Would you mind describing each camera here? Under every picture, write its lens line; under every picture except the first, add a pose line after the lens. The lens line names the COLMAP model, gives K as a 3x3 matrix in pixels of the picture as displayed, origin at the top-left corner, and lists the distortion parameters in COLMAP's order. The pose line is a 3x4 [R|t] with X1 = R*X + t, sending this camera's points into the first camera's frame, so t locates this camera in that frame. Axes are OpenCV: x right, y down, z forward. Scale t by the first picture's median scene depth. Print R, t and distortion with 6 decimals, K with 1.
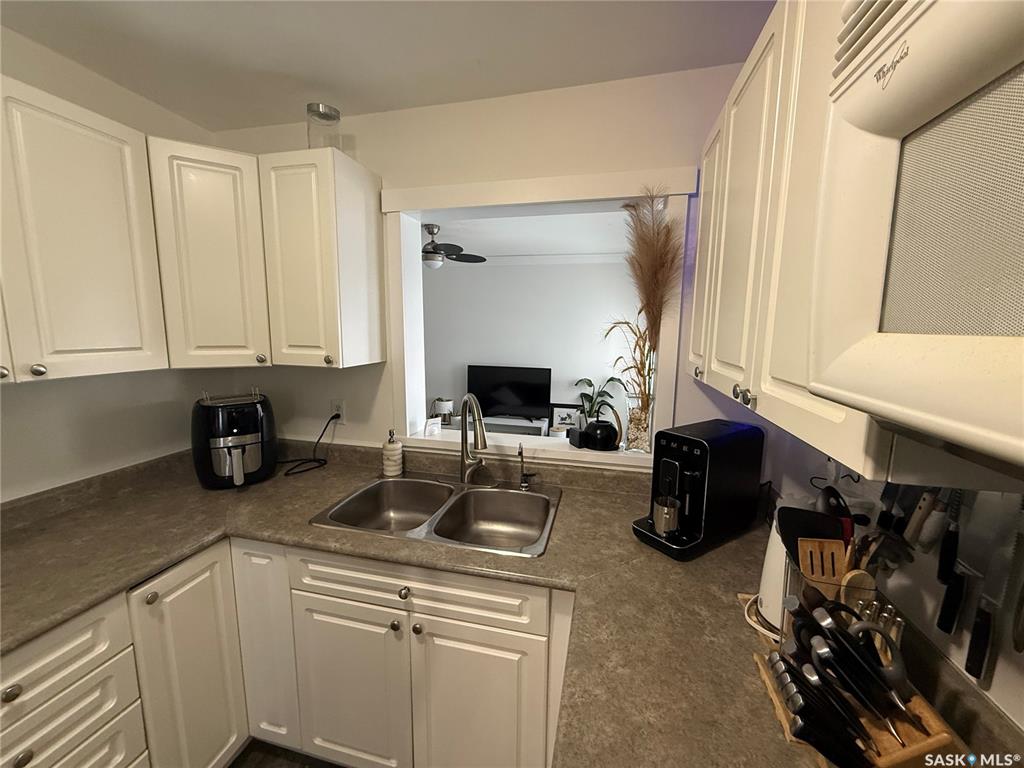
lens RADIAL K [[410.4, 0, 511.9], [0, 410.4, 385.6], [0, 0, 1]] dist [-0.006000, 0.001331]
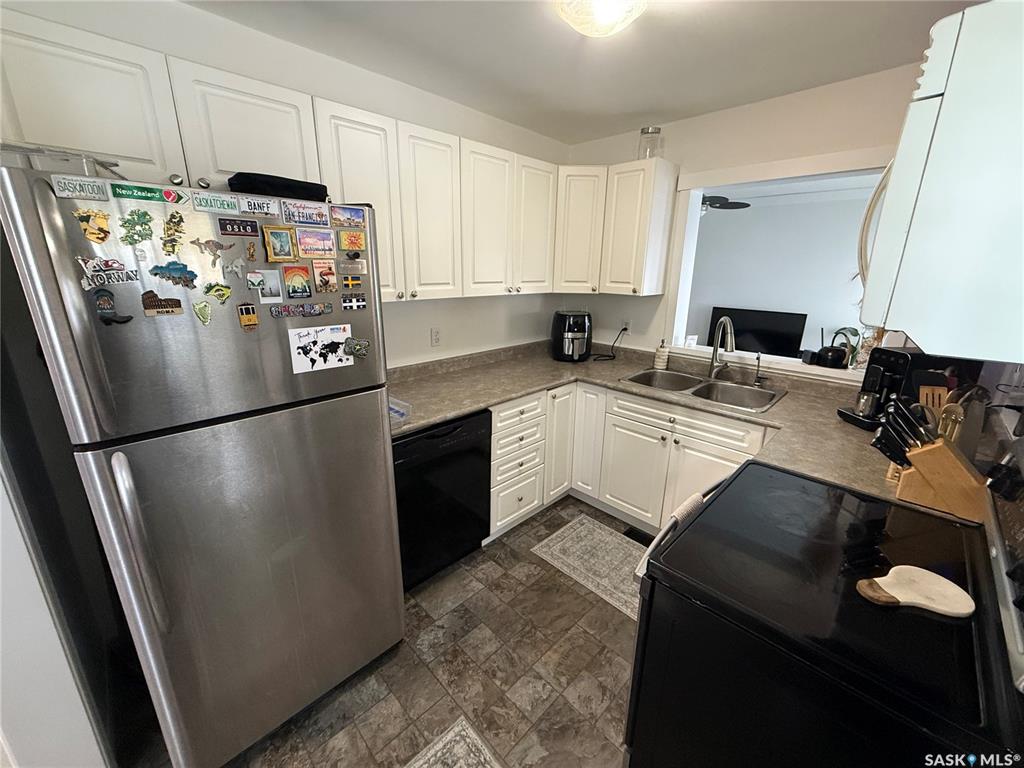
lens RADIAL K [[410.4, 0, 504.9], [0, 410.4, 385.0], [0, 0, 1]] dist [-0.006000, 0.001331]
pose [[0.849930, 0.146175, -0.506214, 0.005253], [-0.076944, 0.984881, 0.155207, 0.097299], [0.521248, -0.092964, 0.848327, -0.728209]]
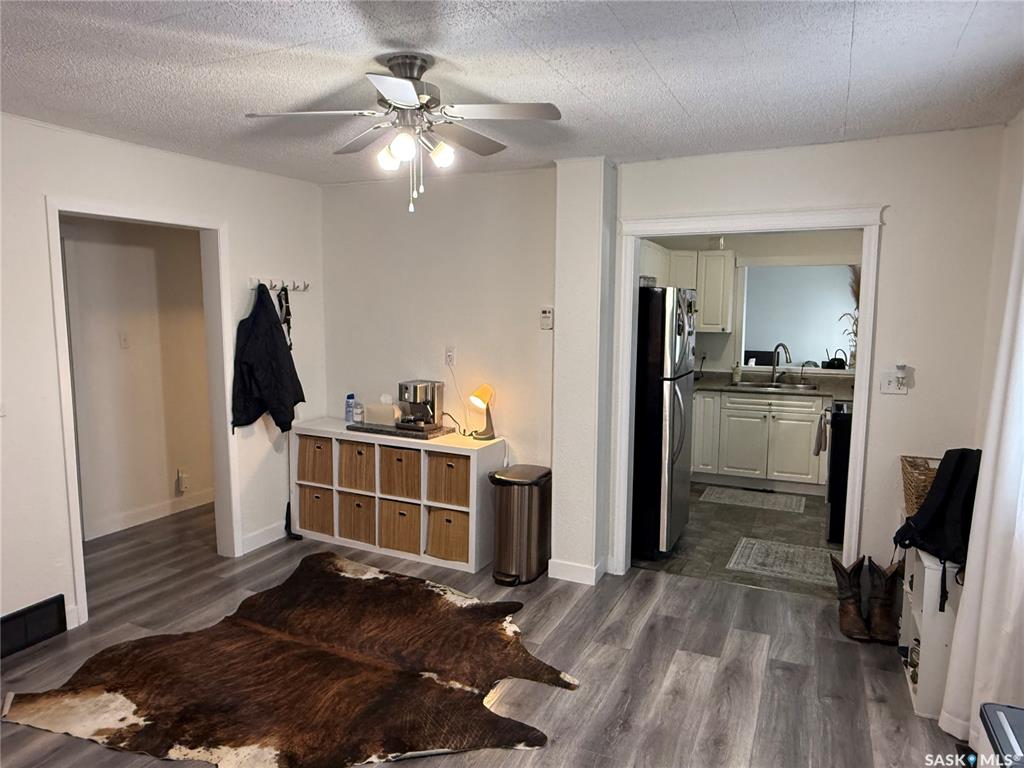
lens RADIAL K [[665.0, 0, 510.9], [0, 665.0, 391.0], [0, 0, 1]] dist [-0.004825, 0.001768]
pose [[0.980242, 0.020868, -0.196700, -0.921448], [-0.026155, 0.999362, -0.024315, 0.454661], [0.196067, 0.028979, 0.980162, -3.297744]]
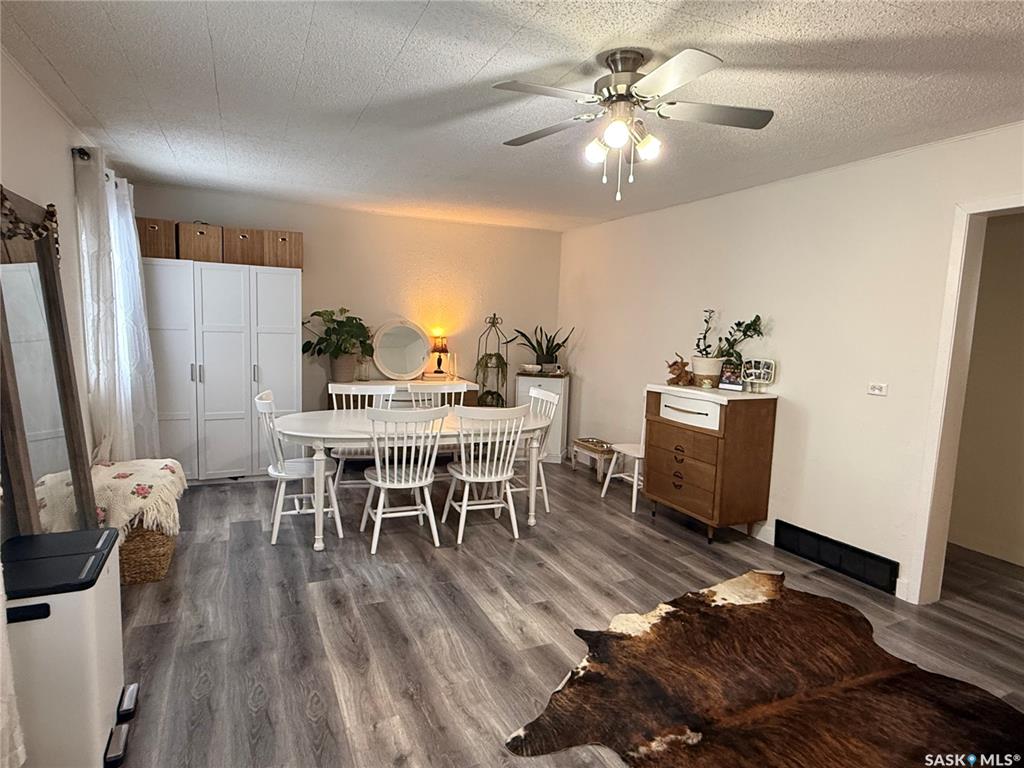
lens RADIAL K [[595.5, 0, 512.0], [0, 595.5, 387.2], [0, 0, 1]] dist [-0.006957, 0.001698]
pose [[-0.784759, 0.044736, -0.618185, -0.351133], [-0.122132, 0.966675, 0.224996, 0.168891], [0.607649, 0.252068, -0.753143, -0.880465]]
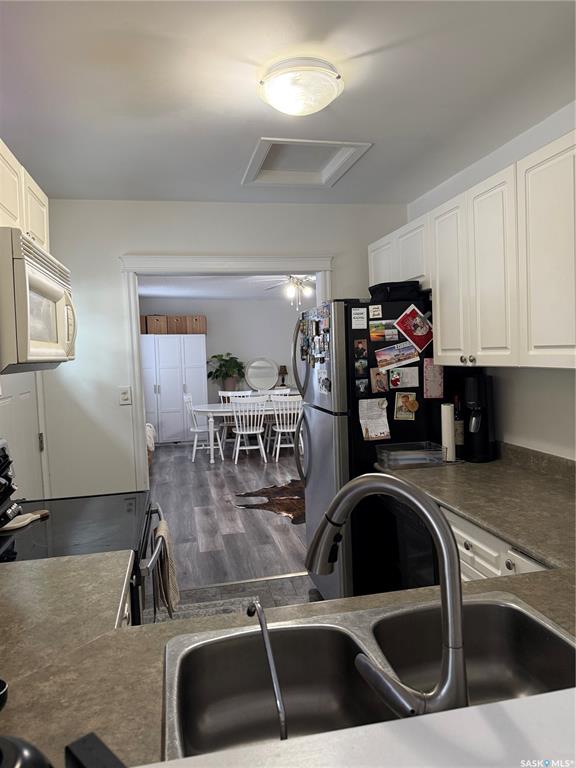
lens RADIAL K [[544.5, 0, 293.5], [0, 544.5, 384.1], [0, 0, 1]] dist [0.056650, -0.036460]
pose [[-0.899992, 0.051127, -0.432899, 0.207844], [-0.033029, 0.982245, 0.184675, -0.166172], [0.434654, 0.180504, -0.882323, 1.436383]]
